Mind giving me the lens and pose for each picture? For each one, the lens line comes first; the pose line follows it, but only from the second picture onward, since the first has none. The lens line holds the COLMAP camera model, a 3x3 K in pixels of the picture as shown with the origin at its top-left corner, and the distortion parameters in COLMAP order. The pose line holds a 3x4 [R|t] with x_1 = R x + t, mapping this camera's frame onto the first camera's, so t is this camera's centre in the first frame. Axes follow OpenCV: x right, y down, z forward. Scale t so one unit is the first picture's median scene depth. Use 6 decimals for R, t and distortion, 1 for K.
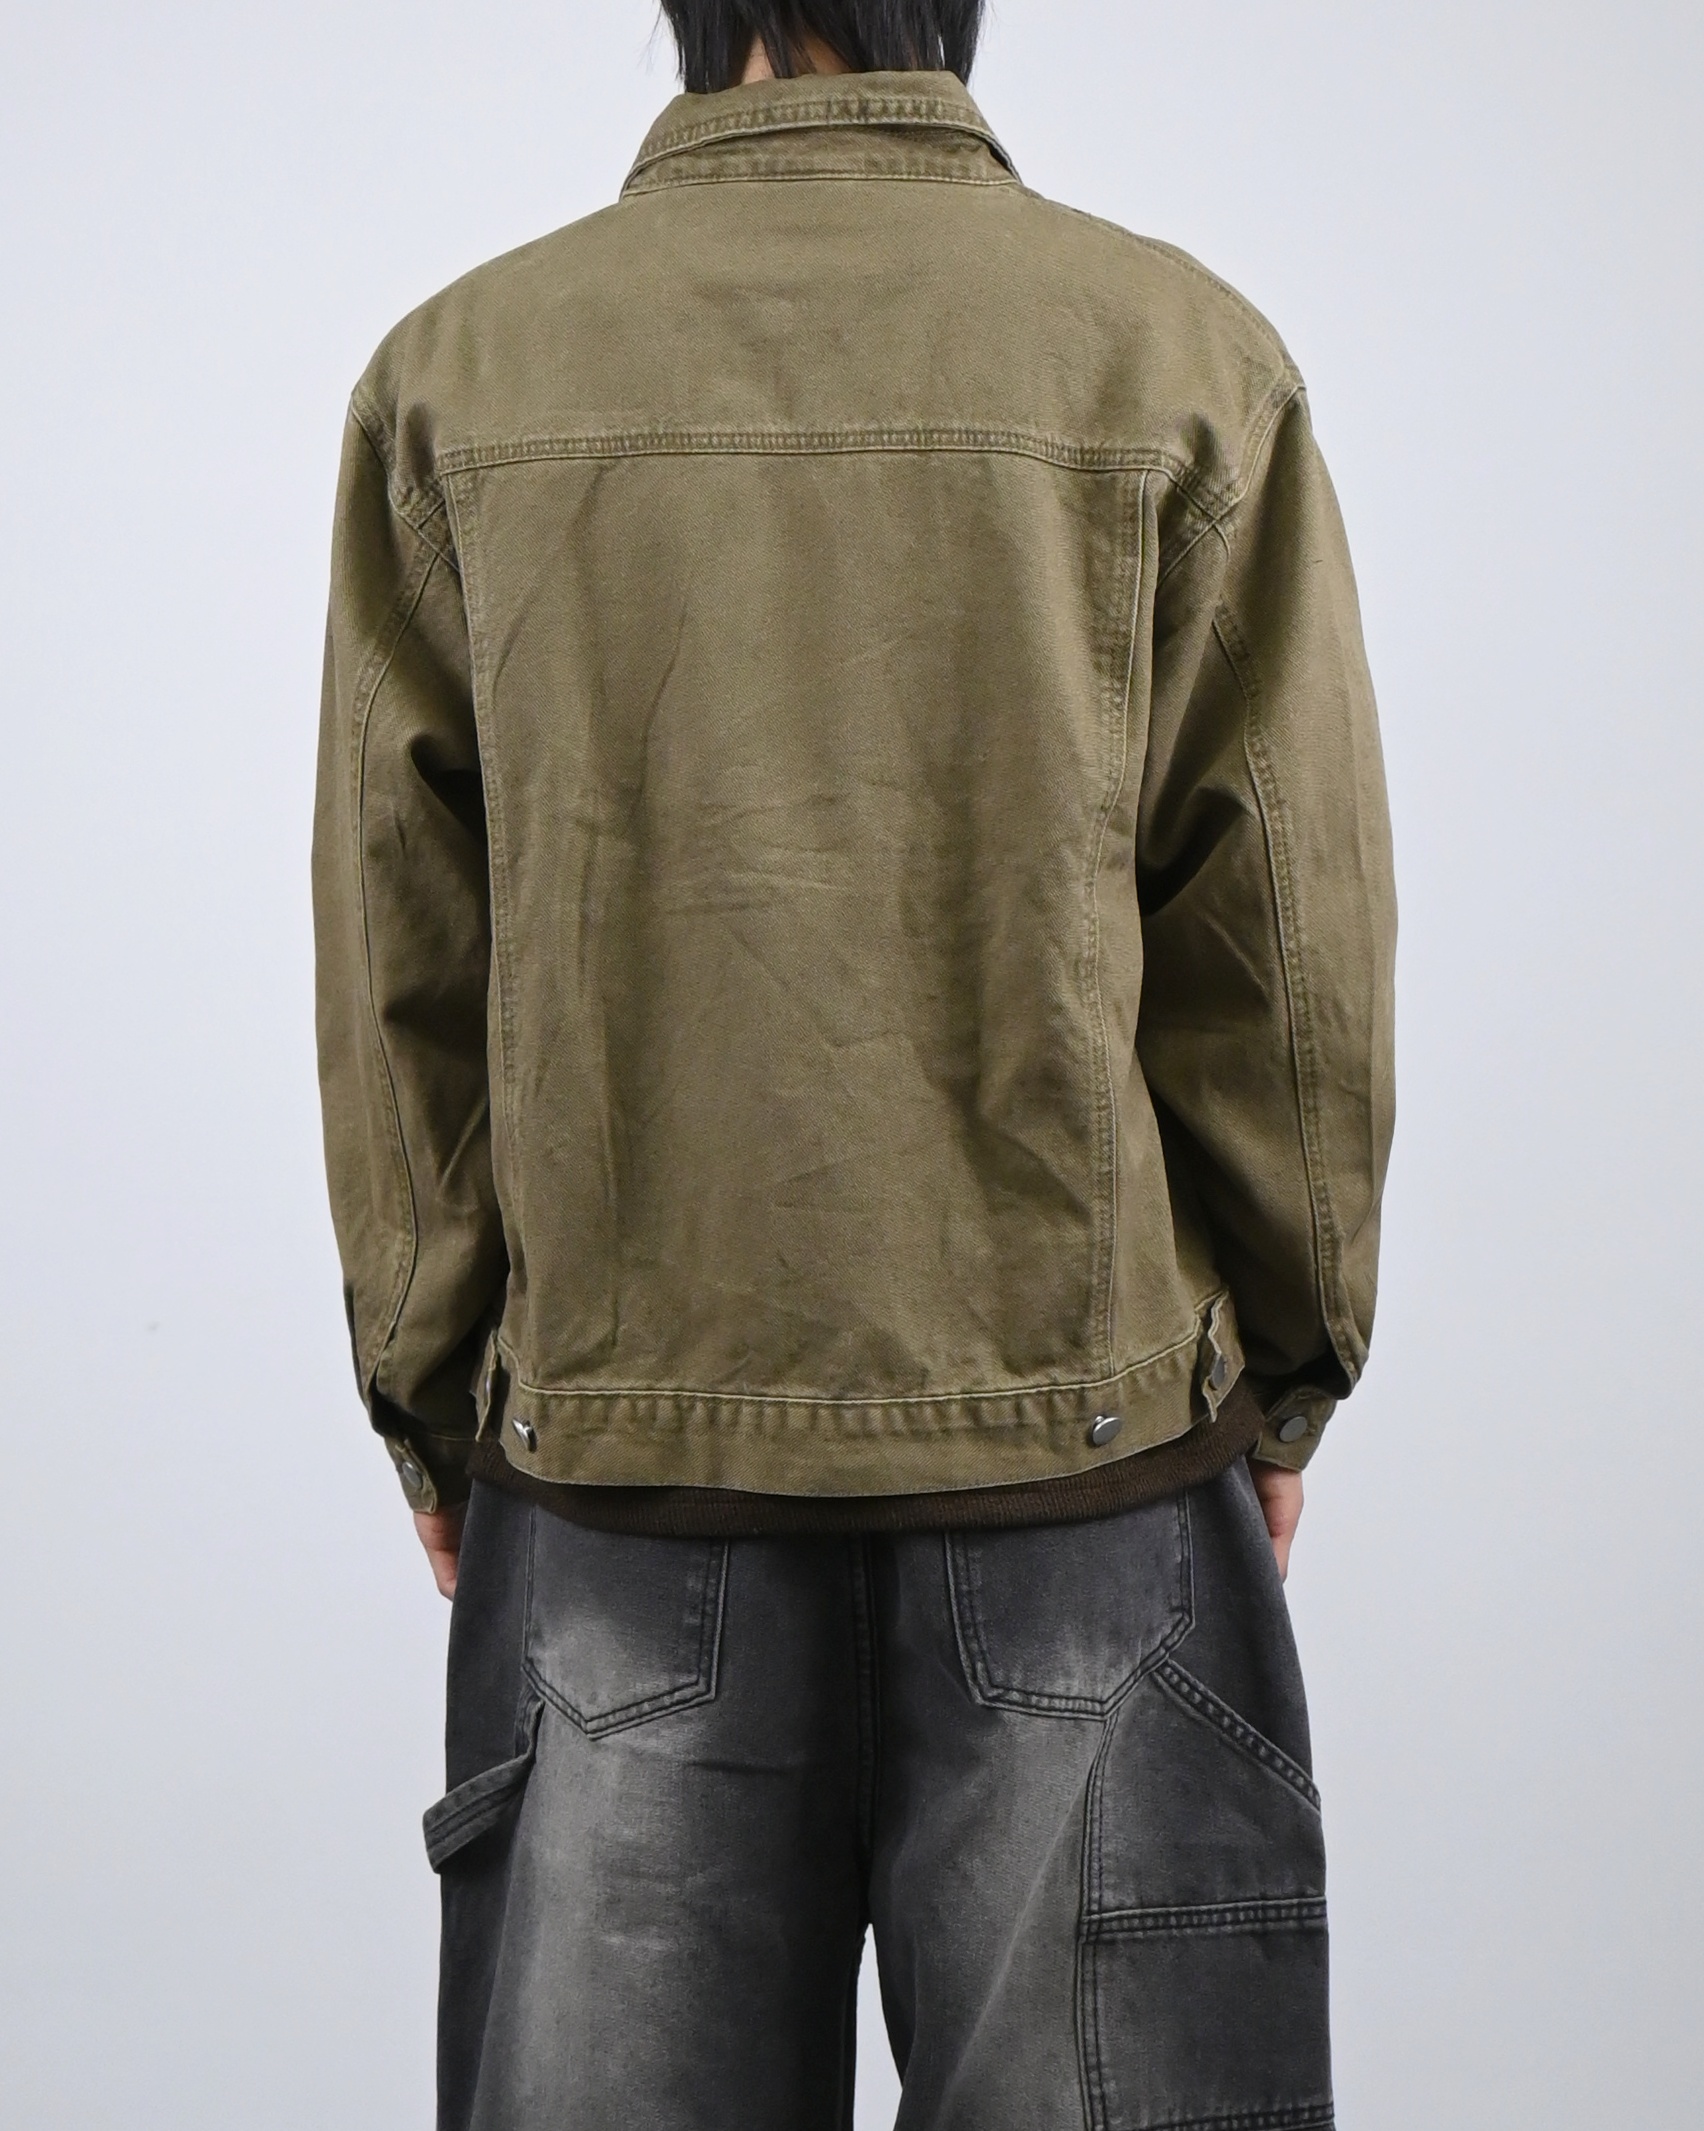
lens RADIAL K [[3974.0, 0, 852.0], [0, 3974.0, 1065.5], [0, 0, 1]] dist [-0.003978, 0.317769]
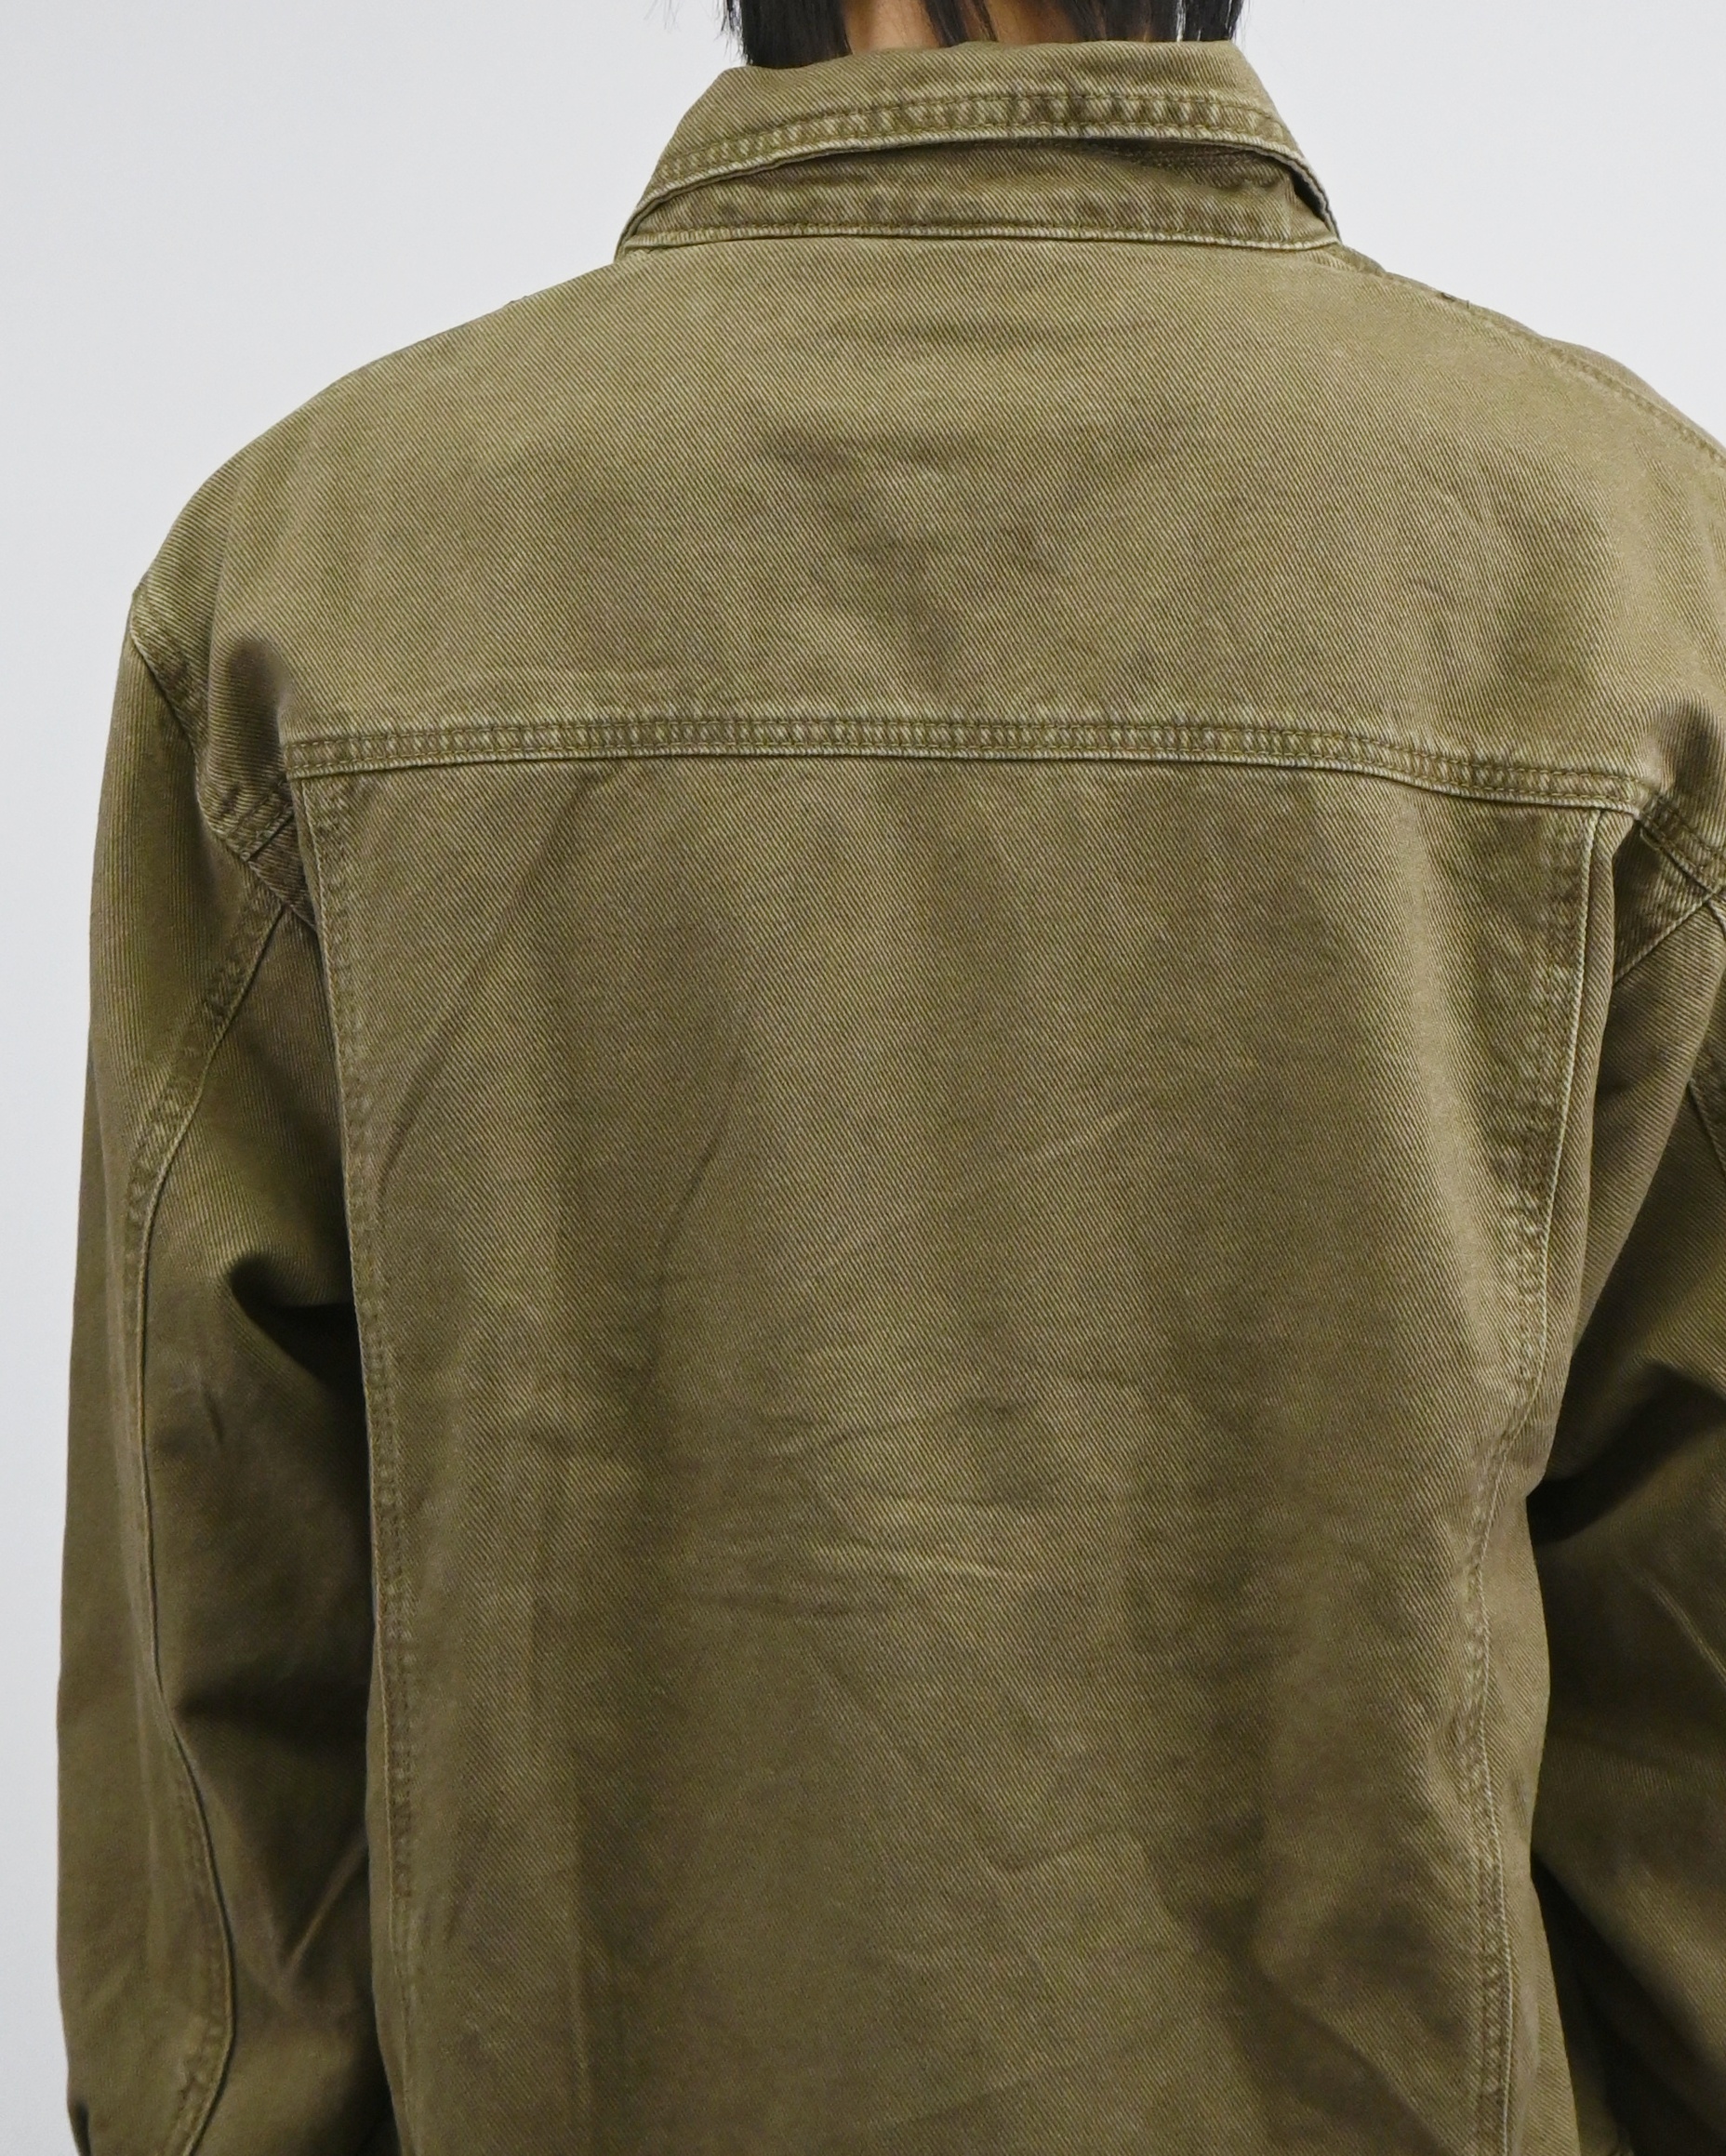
lens RADIAL K [[4021.1, 0, 863.0], [0, 4021.1, 1078.0], [0, 0, 1]] dist [-0.003978, 0.317769]
pose [[0.999109, 0.016537, 0.038822, -0.046192], [-0.018748, 0.998182, 0.057289, -0.142000], [-0.037804, -0.057966, 0.997603, 0.453530]]
